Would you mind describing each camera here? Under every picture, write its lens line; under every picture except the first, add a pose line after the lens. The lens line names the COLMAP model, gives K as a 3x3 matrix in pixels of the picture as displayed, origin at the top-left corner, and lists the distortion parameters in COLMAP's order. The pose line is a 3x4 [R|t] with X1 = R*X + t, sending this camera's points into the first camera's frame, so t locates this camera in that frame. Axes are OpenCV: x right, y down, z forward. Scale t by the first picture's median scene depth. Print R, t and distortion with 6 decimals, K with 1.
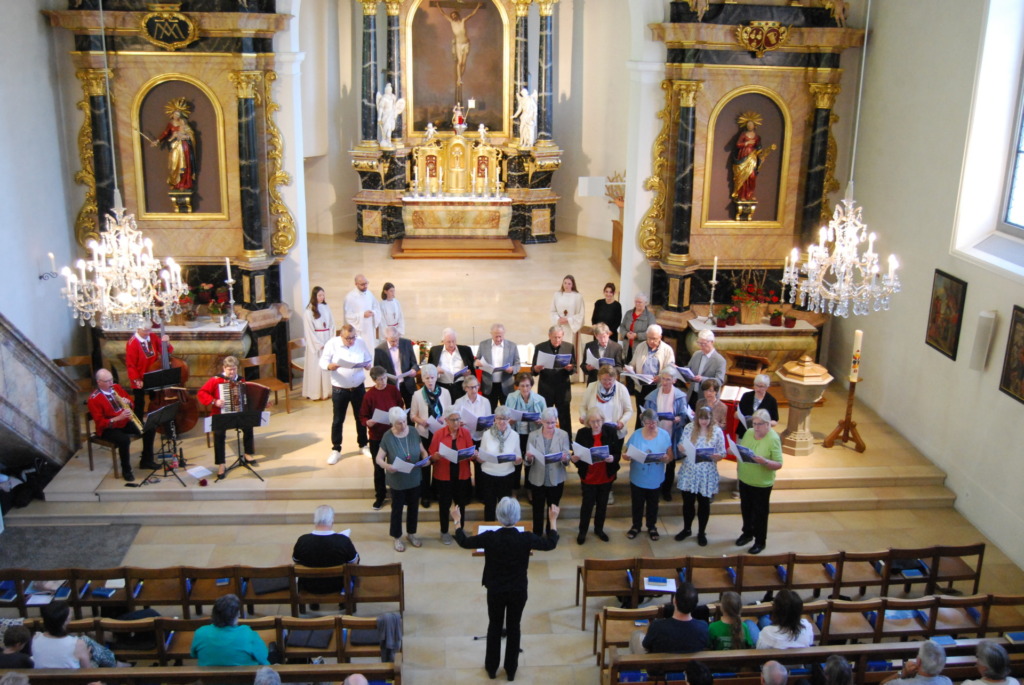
lens RADIAL K [[989.6, 0, 512.0], [0, 989.6, 342.5], [0, 0, 1]] dist [-0.073132, 0.020220]
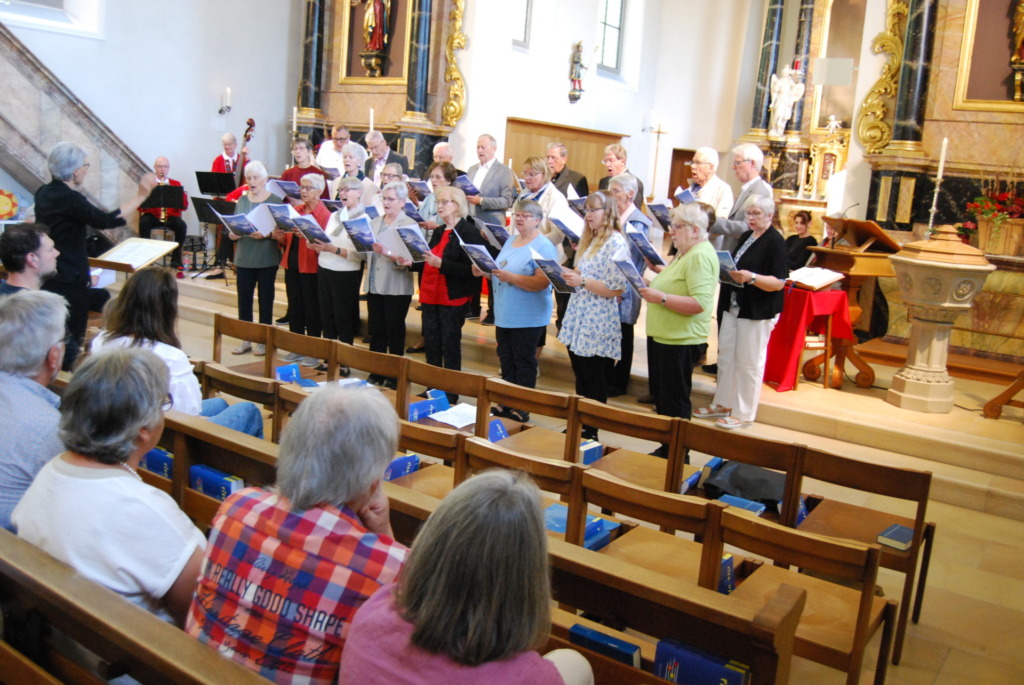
lens RADIAL K [[937.8, 0, 512.0], [0, 937.8, 342.5], [0, 0, 1]] dist [-0.076592, 0.020270]
pose [[0.771384, 0.157254, -0.616634, 0.379157], [-0.247319, 0.966896, -0.062808, 0.145321], [0.586345, 0.200954, 0.784740, 0.409857]]
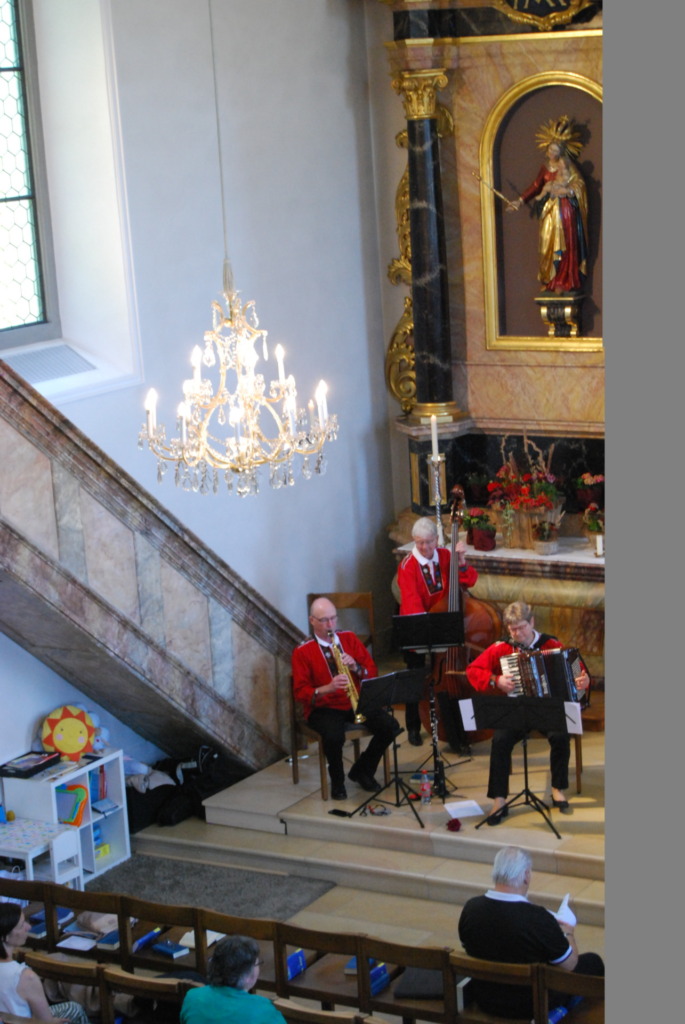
lens RADIAL K [[2288.4, 0, 342.5], [0, 2288.4, 512.0], [0, 0, 1]] dist [-0.005695, -0.203539]
pose [[0.817324, 0.047811, -0.574192, 0.271204], [-0.097998, 0.993567, -0.056762, 0.040659], [0.567784, 0.102663, 0.816751, -0.050422]]
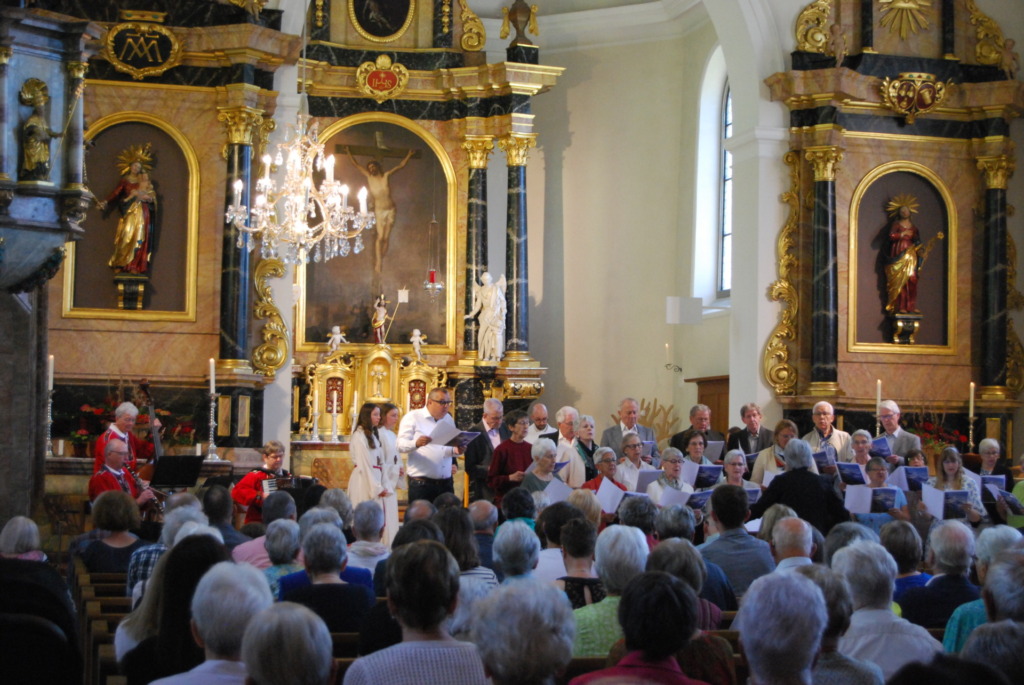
lens RADIAL K [[1979.2, 0, 512.0], [0, 1979.2, 342.5], [0, 0, 1]] dist [-0.043231, 0.067287]
pose [[0.986683, 0.008209, 0.162447, -0.294646], [0.048008, 0.939534, -0.339075, 0.367307], [-0.155408, 0.342359, 0.926628, -0.306158]]
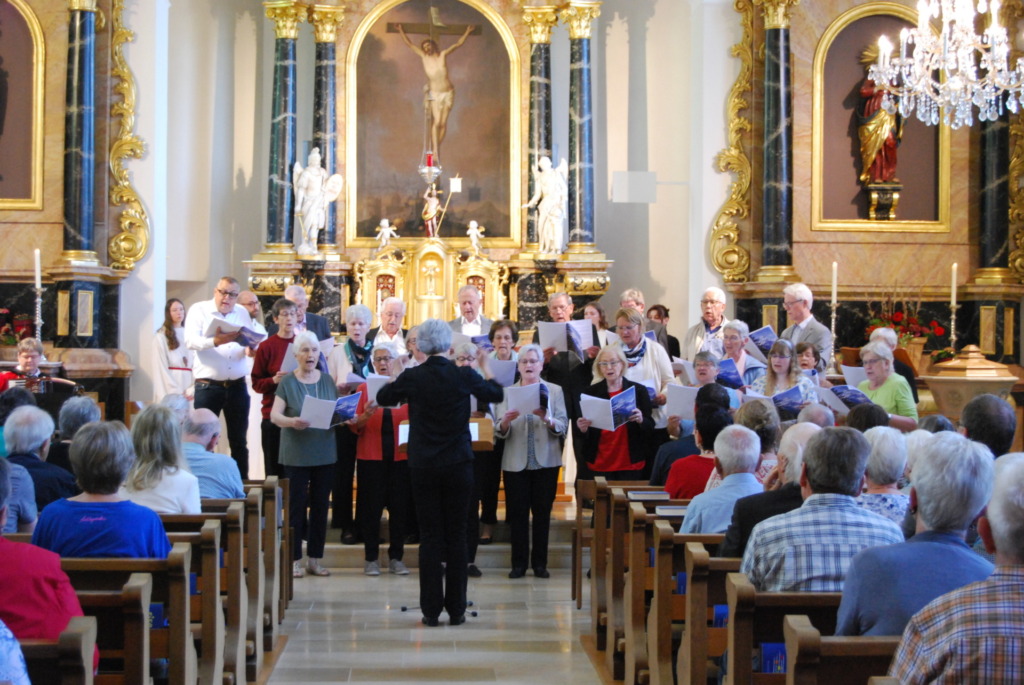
lens RADIAL K [[1979.2, 0, 512.0], [0, 1979.2, 342.5], [0, 0, 1]] dist [-0.043231, 0.067287]
pose [[0.999498, -0.008484, -0.030519, 0.045412], [-0.001043, 0.954128, -0.299397, 0.328345], [0.031659, 0.299278, 0.953640, -0.153213]]
